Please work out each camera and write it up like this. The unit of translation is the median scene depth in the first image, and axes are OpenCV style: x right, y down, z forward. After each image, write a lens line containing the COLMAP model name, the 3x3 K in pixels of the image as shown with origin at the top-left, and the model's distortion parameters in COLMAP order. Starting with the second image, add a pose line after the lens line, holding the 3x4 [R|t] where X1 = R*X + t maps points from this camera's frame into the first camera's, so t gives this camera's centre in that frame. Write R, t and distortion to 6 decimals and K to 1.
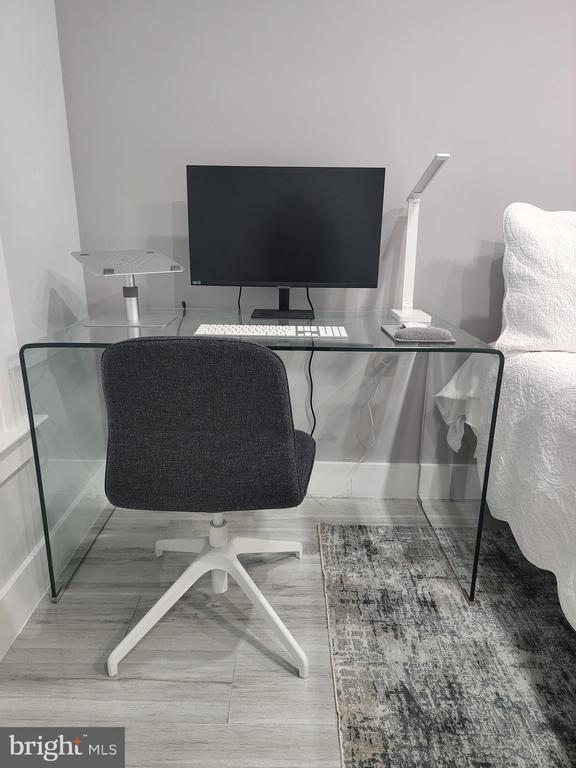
lens RADIAL K [[513.4, 0, 288.0], [0, 513.4, 384.0], [0, 0, 1]] dist [0.037068, -0.002015]
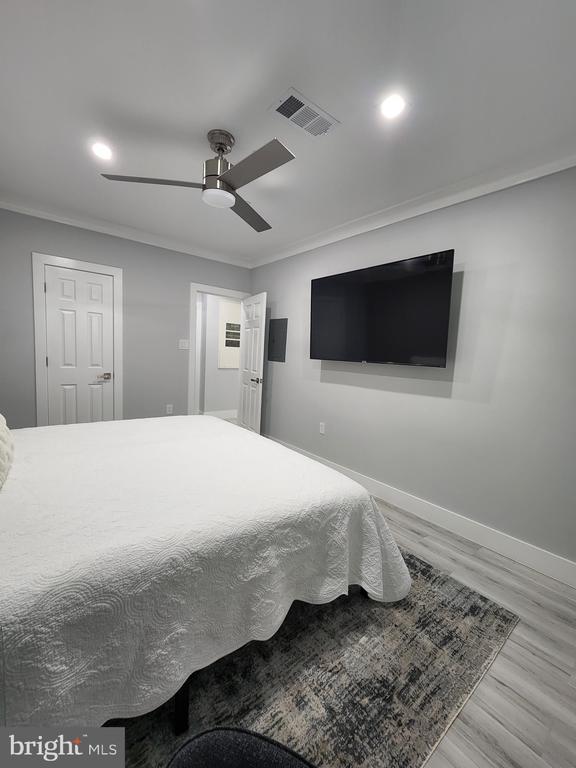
lens RADIAL K [[313.4, 0, 289.6], [0, 313.4, 385.8], [0, 0, 1]] dist [-0.002161, -0.000546]
pose [[-0.621939, -0.122185, 0.773475, -0.159240], [0.171737, 0.942421, 0.286965, -0.372073], [-0.764002, 0.311308, -0.565145, 0.635843]]
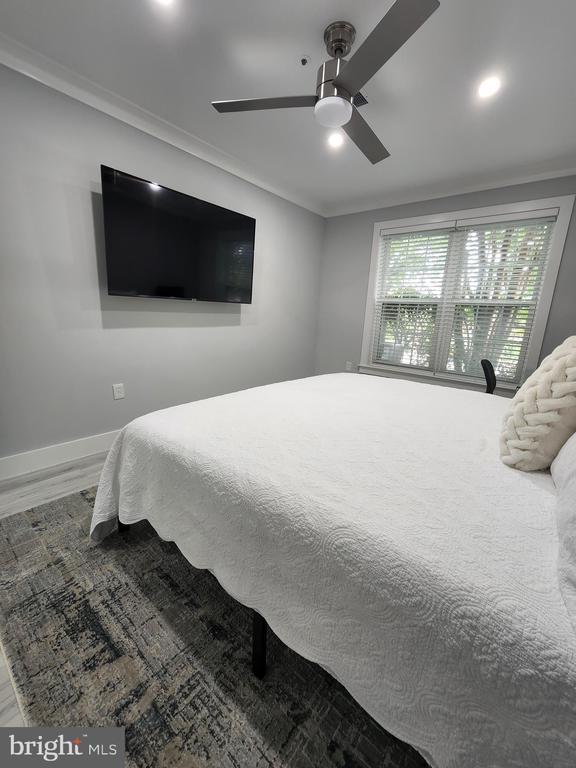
lens RADIAL K [[313.4, 0, 289.6], [0, 313.4, 385.8], [0, 0, 1]] dist [-0.002161, -0.000546]
pose [[-0.627904, 0.145660, -0.764539, 2.075690], [-0.276945, 0.876219, 0.394388, -0.338368], [0.727350, 0.459372, -0.509842, 0.783942]]
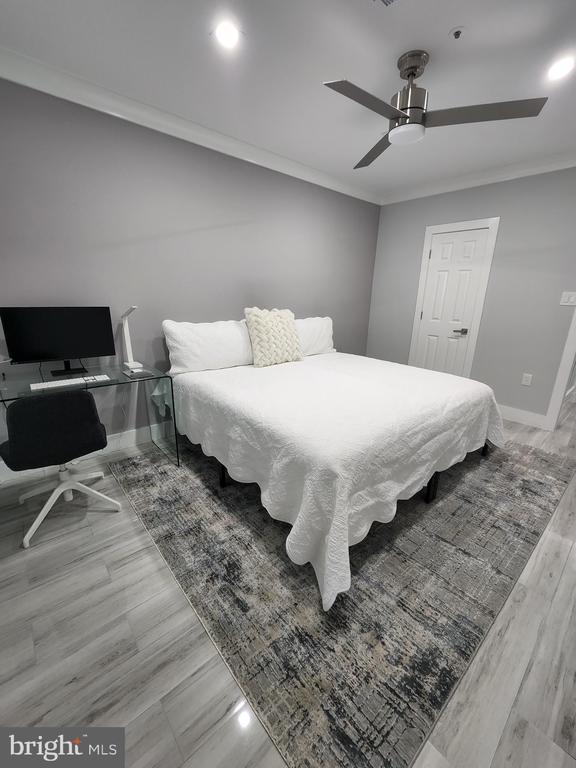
lens RADIAL K [[315.5, 0, 285.8], [0, 315.5, 385.2], [0, 0, 1]] dist [-0.002574, -0.000260]
pose [[0.757014, -0.177555, 0.628811, -0.176196], [0.175475, 0.982262, 0.066107, -0.013241], [-0.629395, 0.060297, 0.774743, -0.622271]]
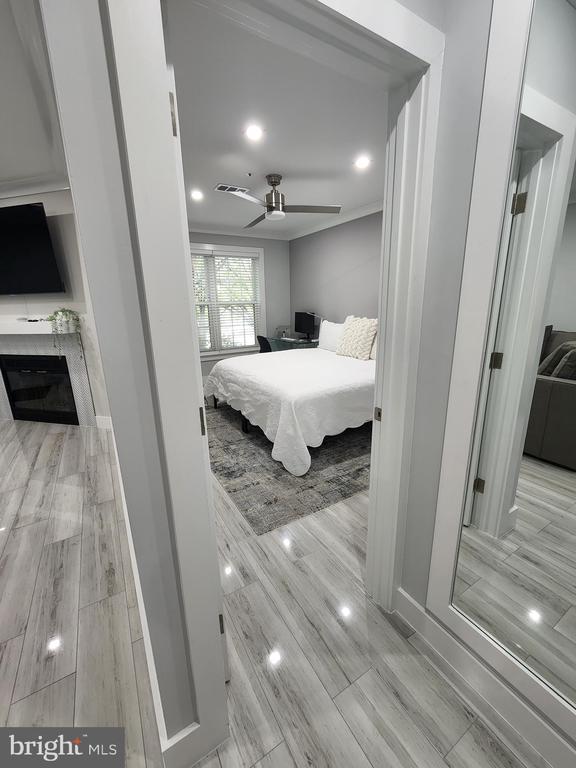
lens RADIAL K [[315.7, 0, 291.3], [0, 315.7, 382.3], [0, 0, 1]] dist [-0.000688, -0.000115]
pose [[0.520177, 0.192629, -0.832052, 2.999764], [-0.227505, 0.970284, 0.082401, 0.076177], [0.823200, 0.146433, 0.548543, -0.929184]]
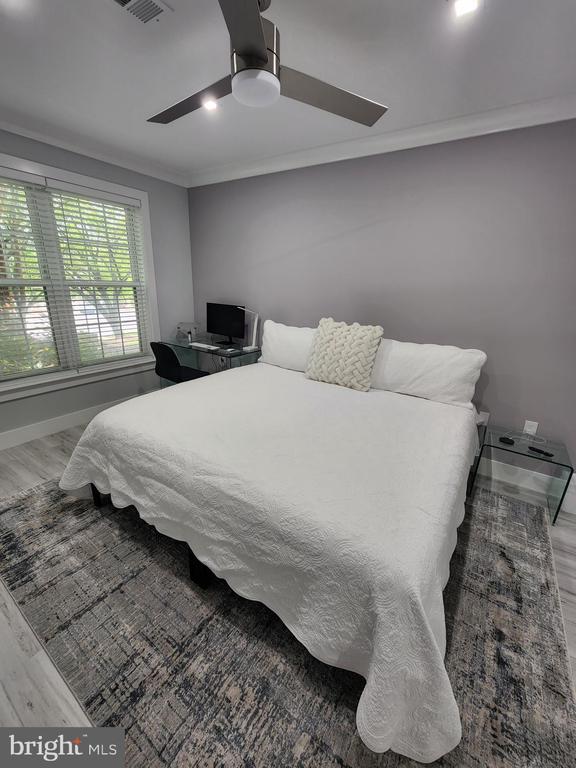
lens RADIAL K [[313.4, 0, 289.6], [0, 313.4, 385.8], [0, 0, 1]] dist [-0.002161, -0.000546]
pose [[0.829302, 0.195009, -0.523669, 1.711243], [-0.192280, 0.979489, 0.060250, -0.067573], [0.524677, 0.050726, 0.849789, -0.669488]]
